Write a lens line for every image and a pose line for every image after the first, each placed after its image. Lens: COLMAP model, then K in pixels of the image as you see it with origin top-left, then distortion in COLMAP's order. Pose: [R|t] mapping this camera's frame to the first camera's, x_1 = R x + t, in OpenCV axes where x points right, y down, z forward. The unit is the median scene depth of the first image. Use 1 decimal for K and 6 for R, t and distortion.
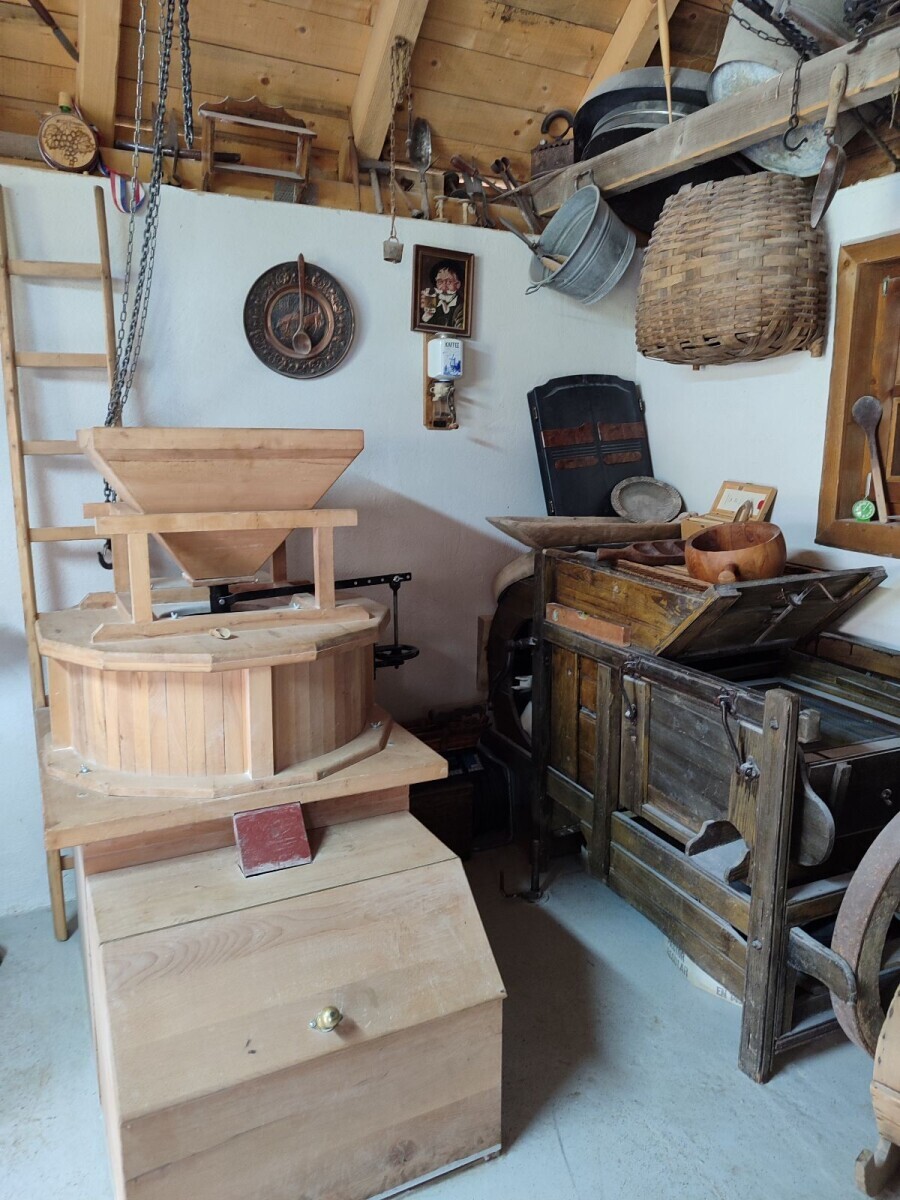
lens RADIAL K [[863.2, 0, 450.0], [0, 863.2, 600.0], [0, 0, 1]] dist [0.012057, -0.006253]
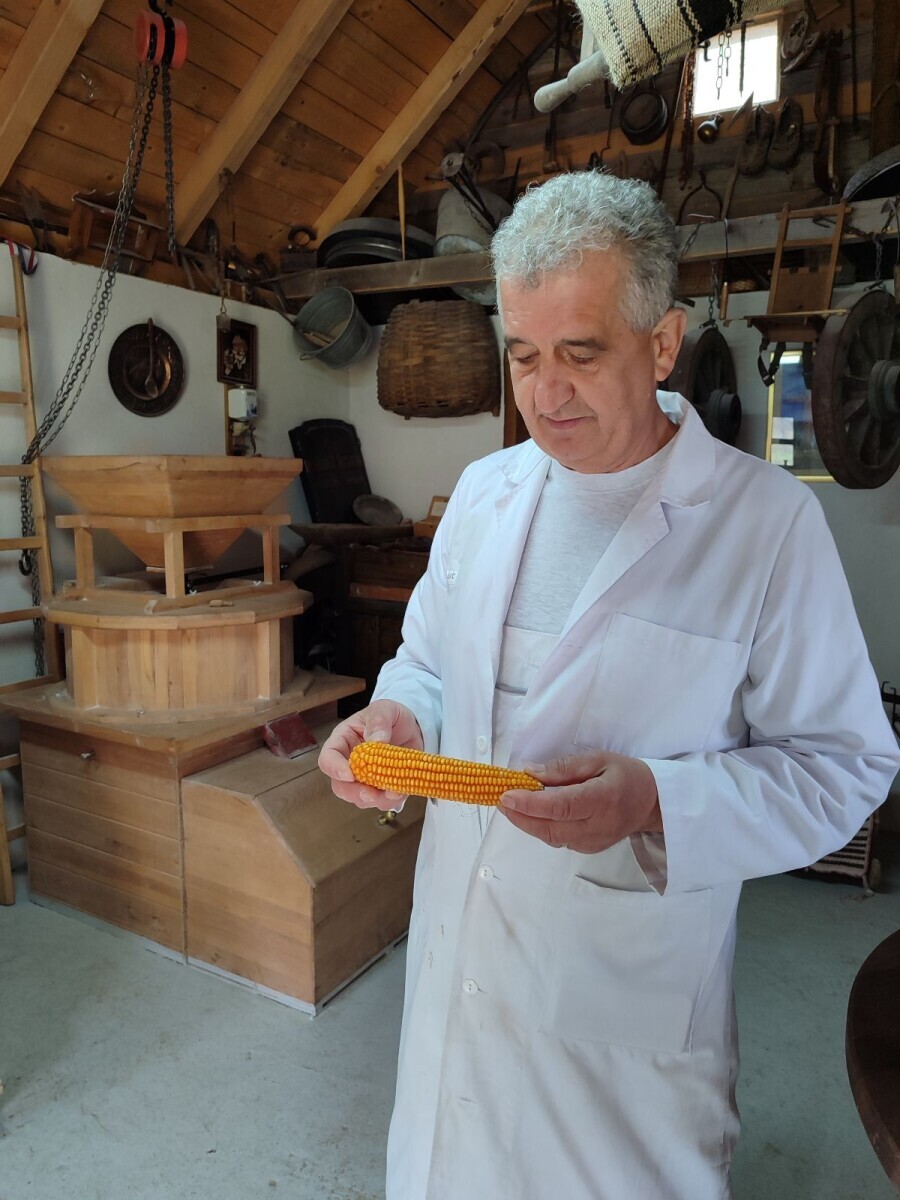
lens RADIAL K [[867.1, 0, 450.0], [0, 867.1, 600.0], [0, 0, 1]] dist [-0.000346, -0.001599]
pose [[0.838409, -0.076723, 0.539614, -0.568884], [0.094844, 0.995475, -0.005824, 0.060956], [-0.536725, 0.056062, 0.841892, -0.296184]]
